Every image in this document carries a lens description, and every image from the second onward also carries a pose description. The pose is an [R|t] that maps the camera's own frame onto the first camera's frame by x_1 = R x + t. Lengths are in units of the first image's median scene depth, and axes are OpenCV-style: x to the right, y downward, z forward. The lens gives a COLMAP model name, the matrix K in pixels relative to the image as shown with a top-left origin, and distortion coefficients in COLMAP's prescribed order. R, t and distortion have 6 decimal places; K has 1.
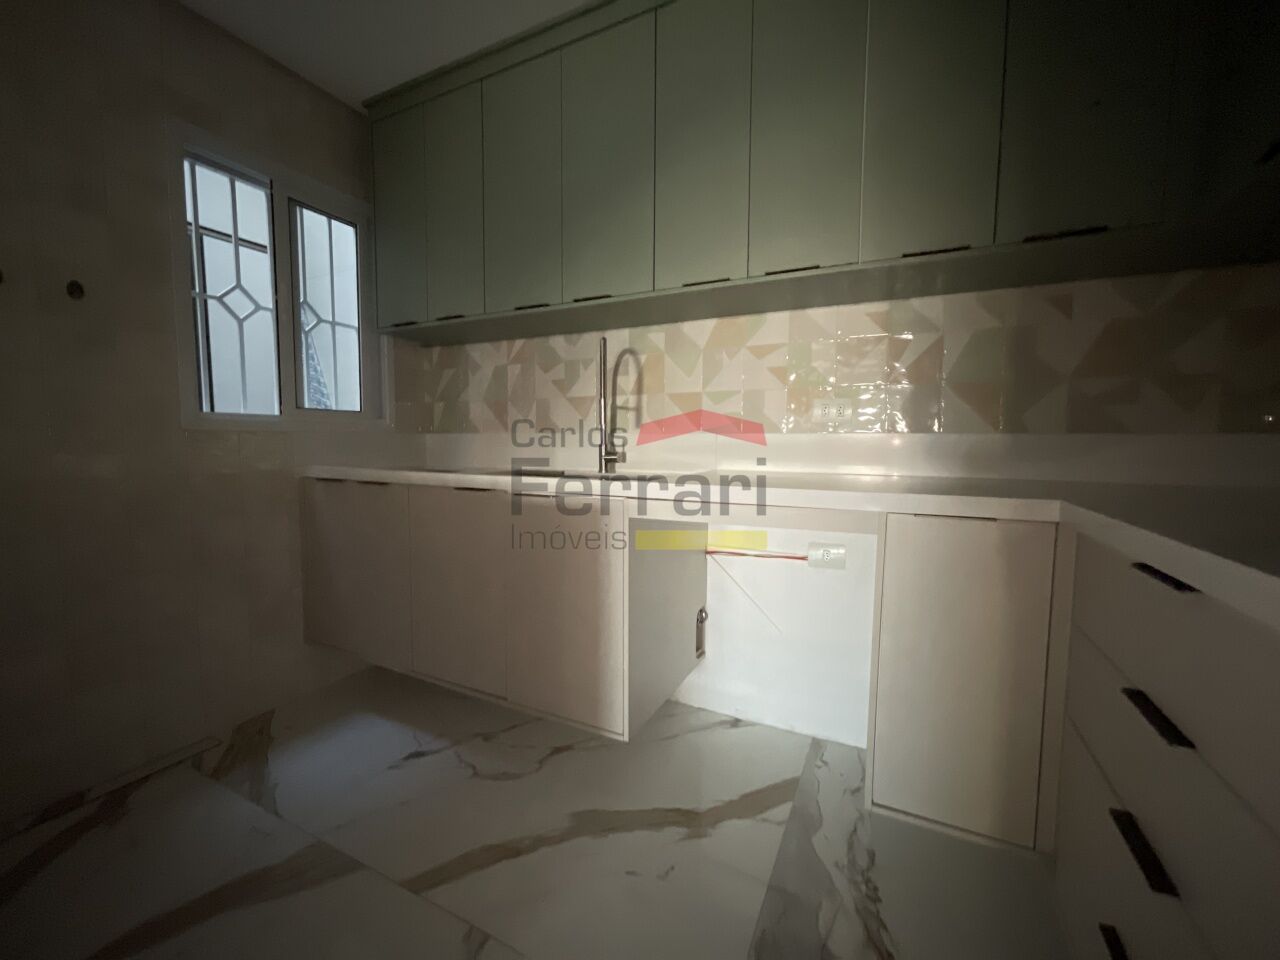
lens RADIAL K [[518.6, 0, 636.9], [0, 518.6, 480.7], [0, 0, 1]] dist [-0.001942, 0.001351]
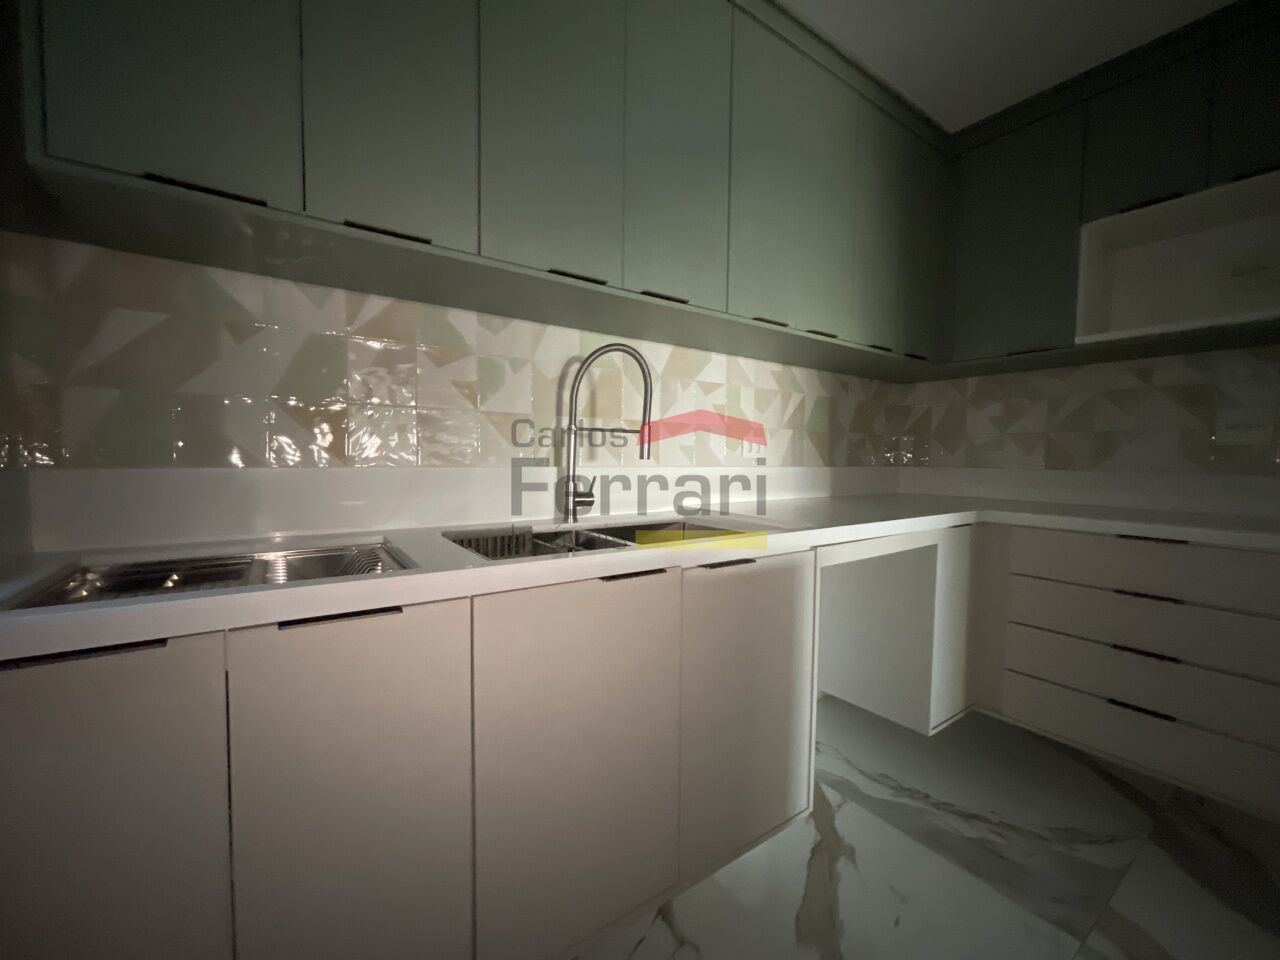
lens RADIAL K [[518.6, 0, 637.0], [0, 518.6, 483.0], [0, 0, 1]] dist [-0.001942, 0.001351]
pose [[0.470241, -0.048855, 0.881185, -0.741767], [0.057636, 0.998035, 0.024576, -0.093082], [-0.880654, 0.039232, 0.472133, 0.642703]]
